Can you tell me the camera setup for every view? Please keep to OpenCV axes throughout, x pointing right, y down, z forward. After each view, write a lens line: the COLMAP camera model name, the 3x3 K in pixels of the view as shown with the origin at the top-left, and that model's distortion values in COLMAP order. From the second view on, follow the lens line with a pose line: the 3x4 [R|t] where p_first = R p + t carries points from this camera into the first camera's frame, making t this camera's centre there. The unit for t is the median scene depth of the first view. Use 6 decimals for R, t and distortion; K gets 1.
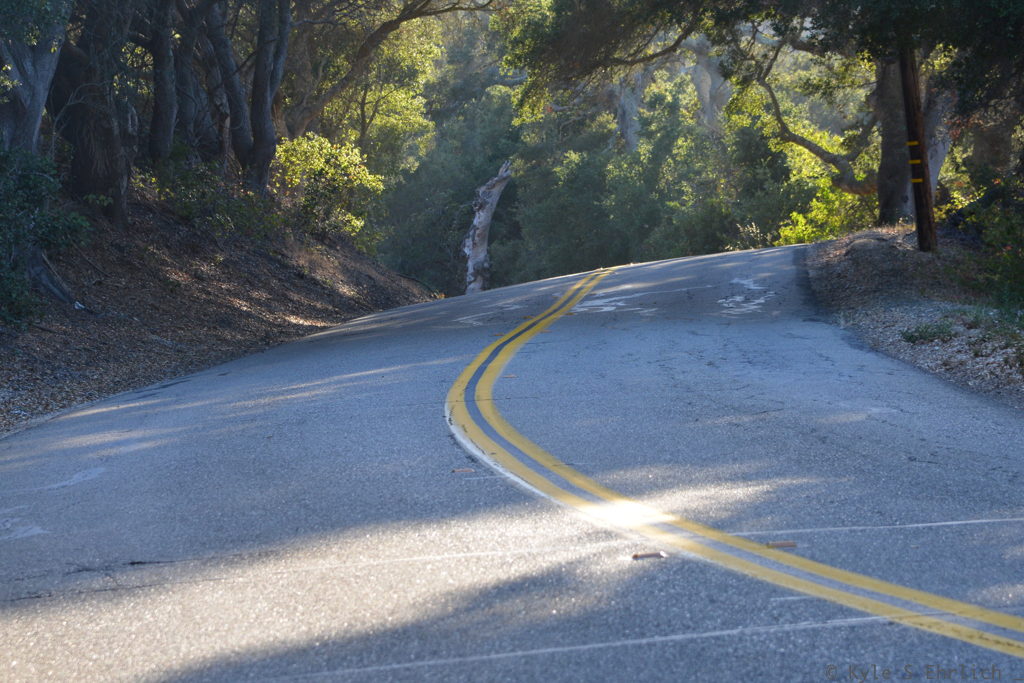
lens RADIAL K [[5374.3, 0, 516.0], [0, 5374.3, 343.6], [0, 0, 1]] dist [0.201734, -0.932867]
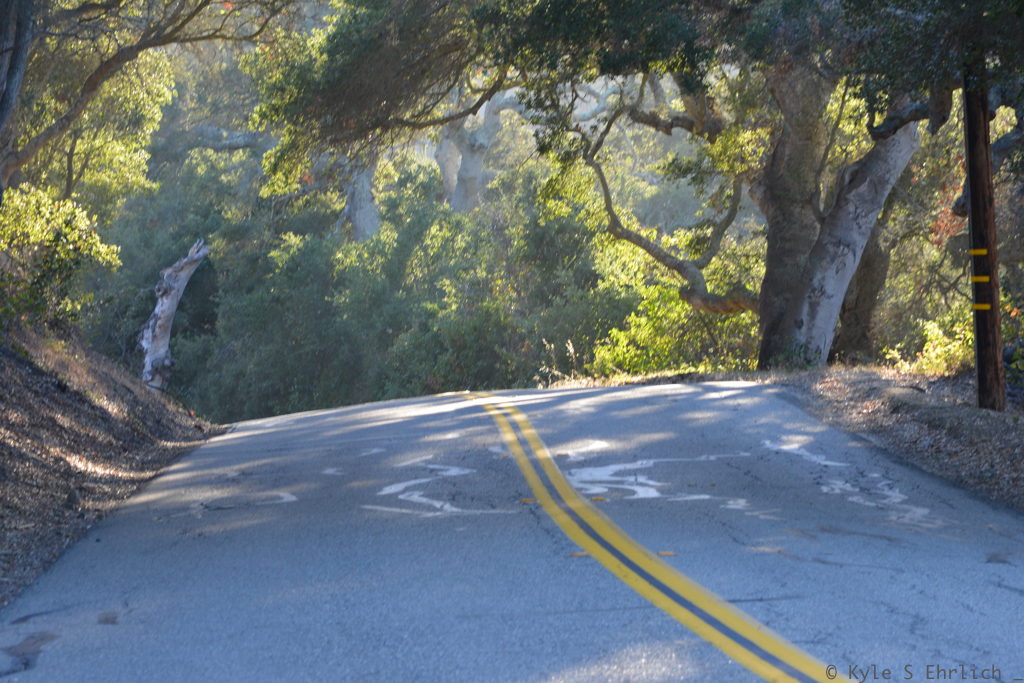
lens RADIAL K [[5248.2, 0, 514.2], [0, 5248.2, 344.5], [0, 0, 1]] dist [0.144300, 2.226088]
pose [[0.994288, 0.064255, 0.085226, -0.035214], [-0.062784, 0.997830, -0.019835, -0.007441], [-0.086315, 0.014371, 0.996164, 0.294861]]
